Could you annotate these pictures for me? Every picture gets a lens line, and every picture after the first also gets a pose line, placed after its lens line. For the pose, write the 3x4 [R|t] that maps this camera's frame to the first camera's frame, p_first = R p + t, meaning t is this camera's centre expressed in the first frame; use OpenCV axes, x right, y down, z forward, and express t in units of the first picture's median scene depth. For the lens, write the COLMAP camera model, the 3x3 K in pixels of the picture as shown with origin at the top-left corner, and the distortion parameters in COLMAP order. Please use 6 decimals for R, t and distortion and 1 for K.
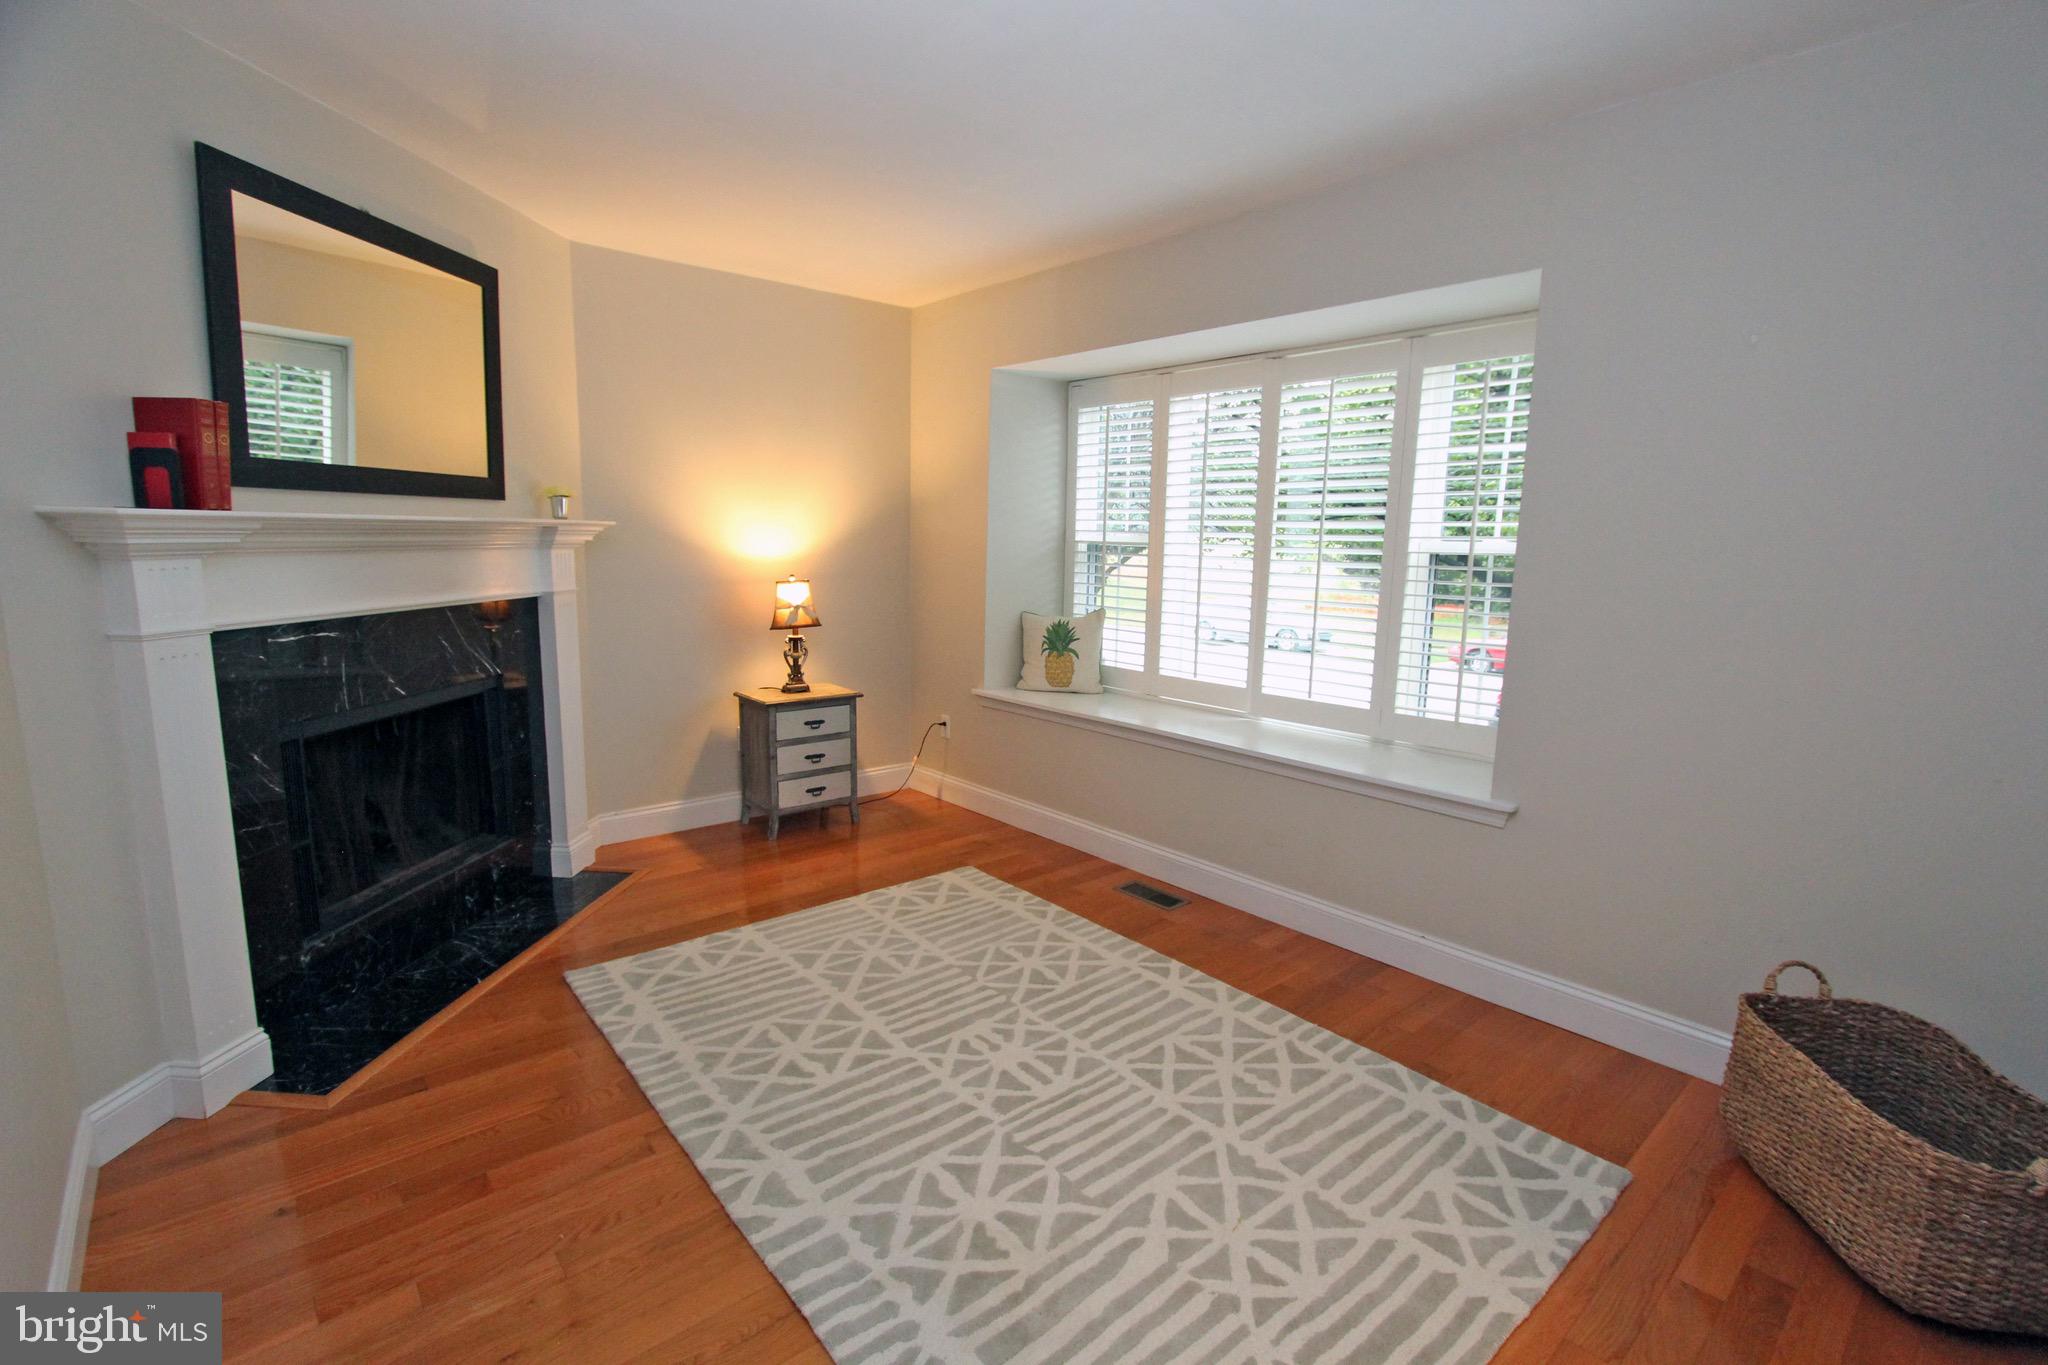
lens RADIAL K [[950.1, 0, 1042.3], [0, 950.1, 689.2], [0, 0, 1]] dist [-0.023189, 0.005793]
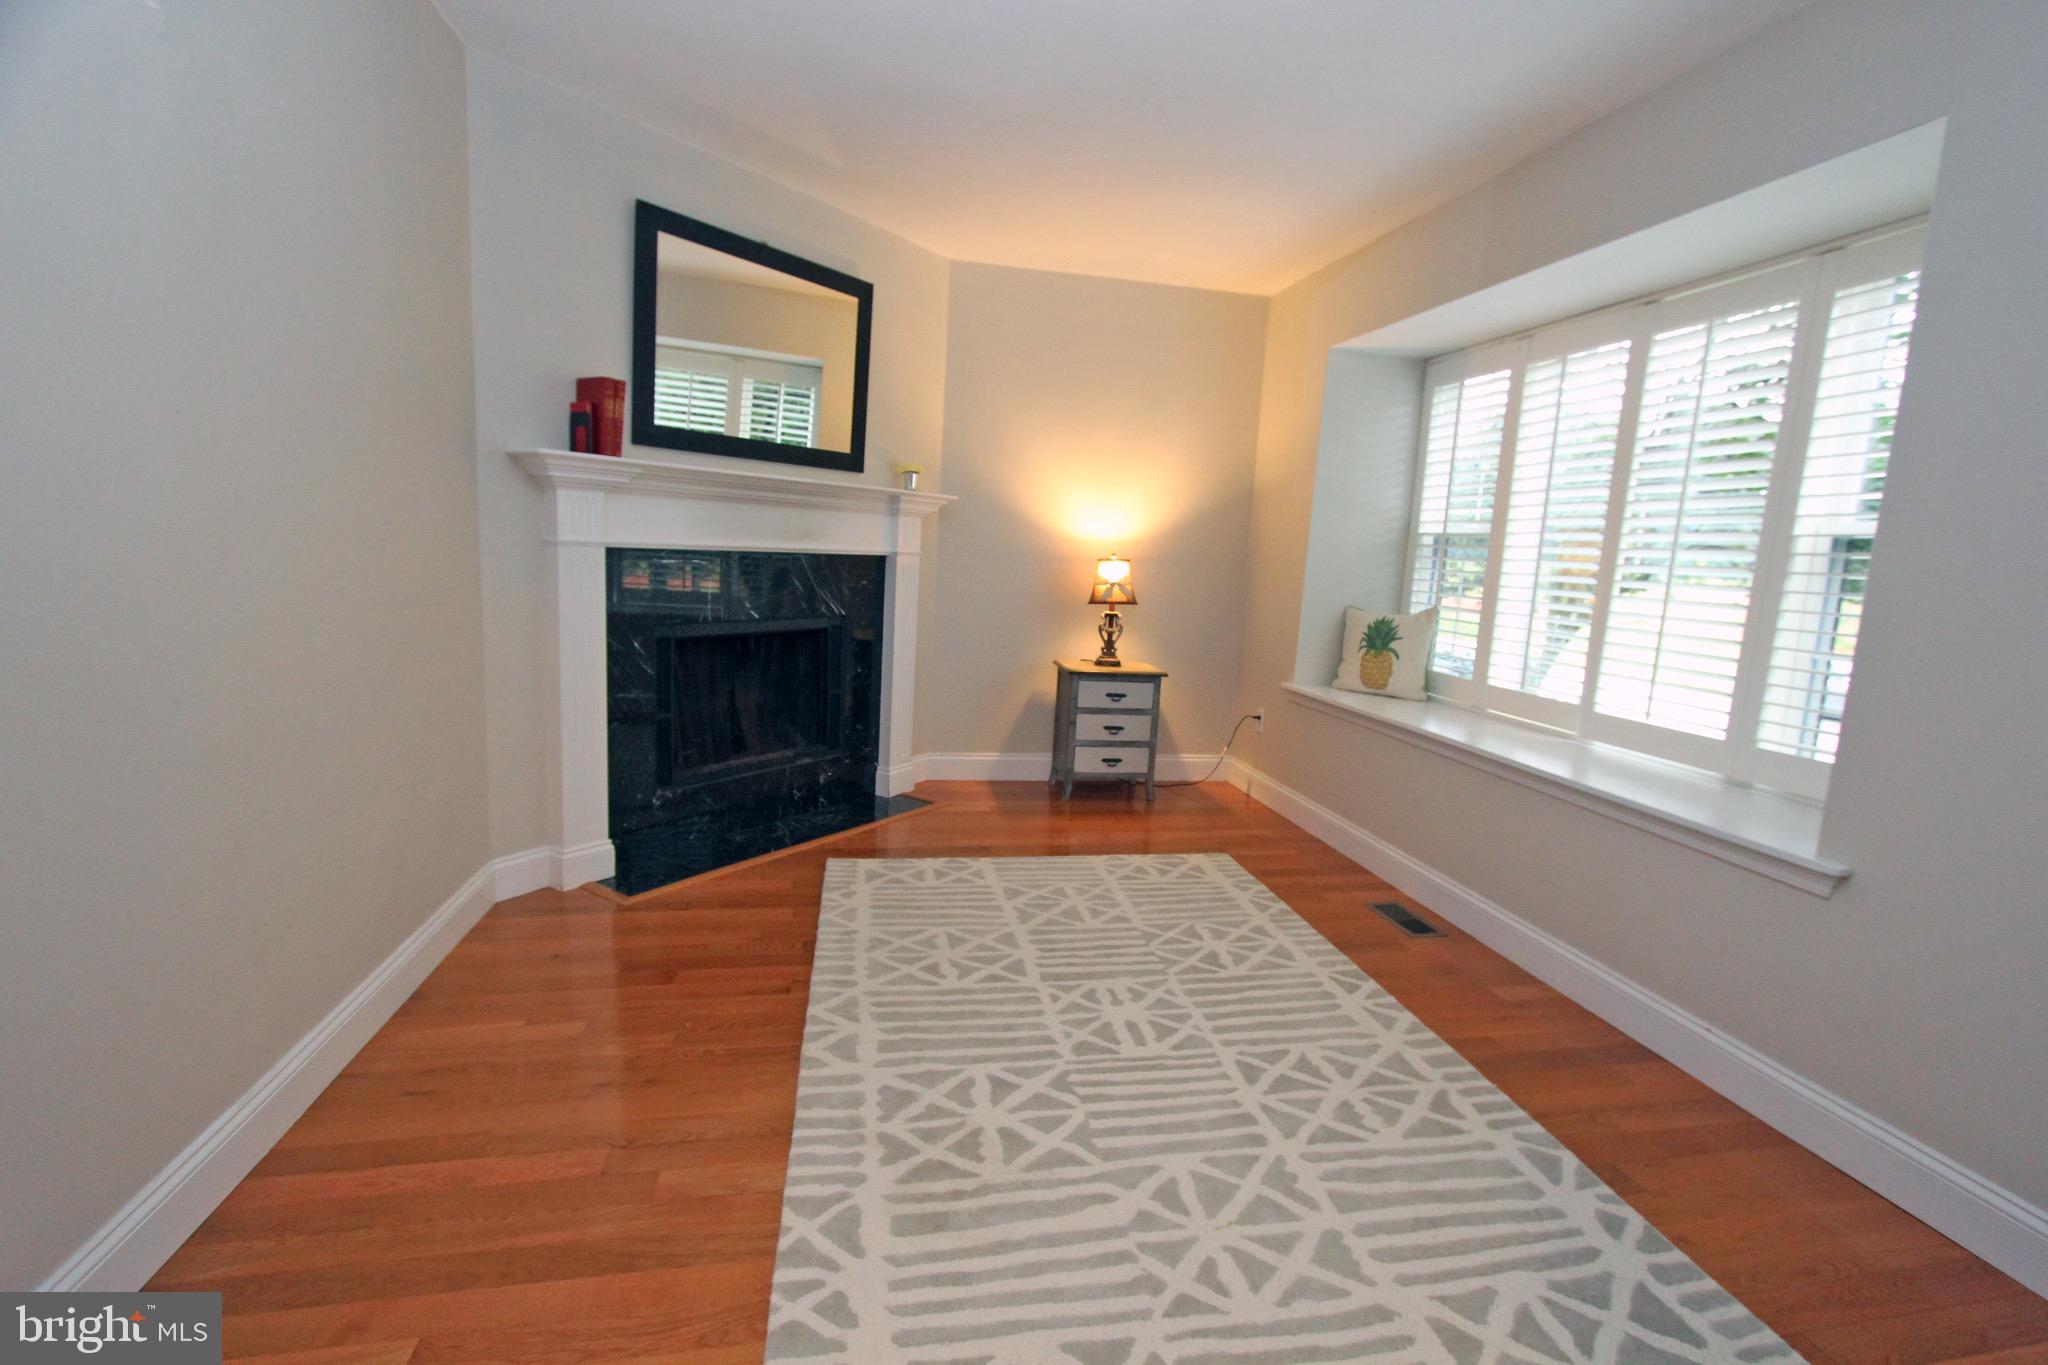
lens RADIAL K [[950.1, 0, 1042.3], [0, 950.1, 689.2], [0, 0, 1]] dist [-0.023189, 0.005793]
pose [[0.865660, 0.101429, -0.490249, 0.289084], [-0.117324, 0.993092, -0.001701, 0.057206], [0.486690, 0.058990, 0.871581, 0.073500]]
